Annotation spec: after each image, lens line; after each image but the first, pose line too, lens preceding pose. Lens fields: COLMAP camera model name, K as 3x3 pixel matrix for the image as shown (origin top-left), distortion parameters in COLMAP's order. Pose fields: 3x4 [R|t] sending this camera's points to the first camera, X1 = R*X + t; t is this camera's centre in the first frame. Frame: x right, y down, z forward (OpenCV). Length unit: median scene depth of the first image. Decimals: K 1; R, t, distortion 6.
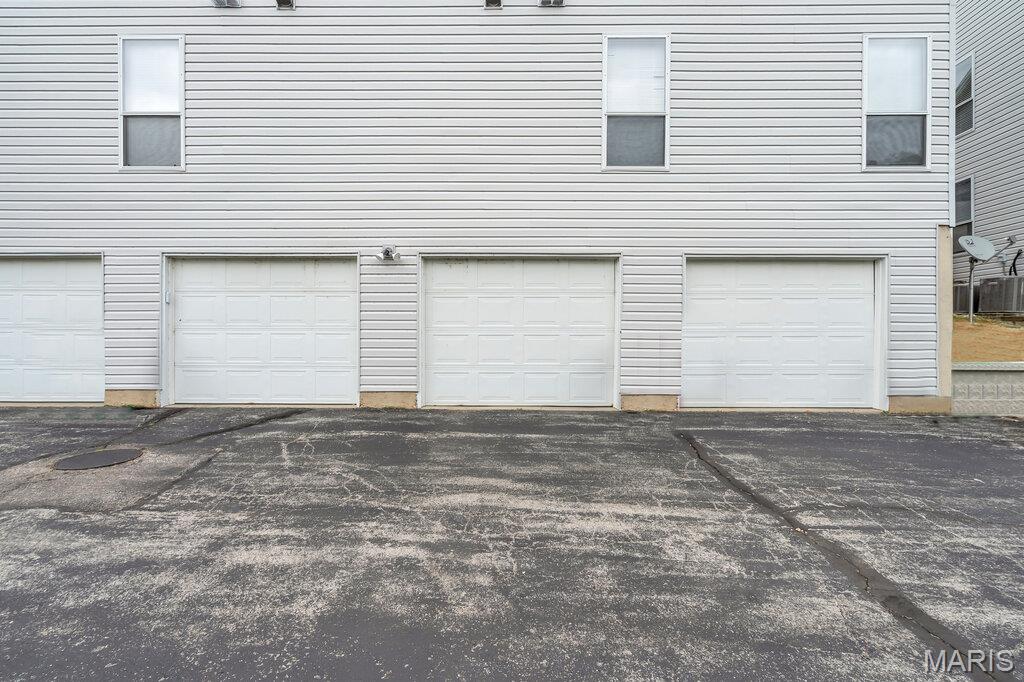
lens RADIAL K [[457.9, 0, 512.0], [0, 457.9, 341.0], [0, 0, 1]] dist [0.000910, 0.000100]
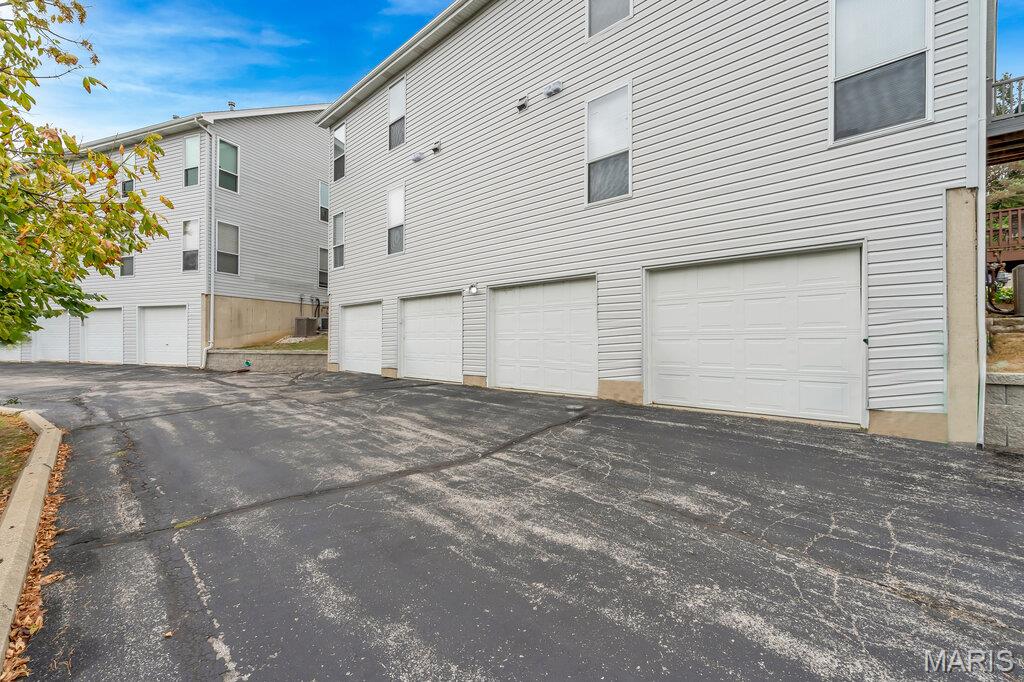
lens RADIAL K [[457.9, 0, 512.0], [0, 457.9, 341.0], [0, 0, 1]] dist [0.000910, 0.000100]
pose [[0.722324, -0.005131, -0.691535, 0.909159], [-0.006511, 0.999878, -0.014220, 0.013836], [0.691524, 0.014774, 0.722203, -0.047958]]
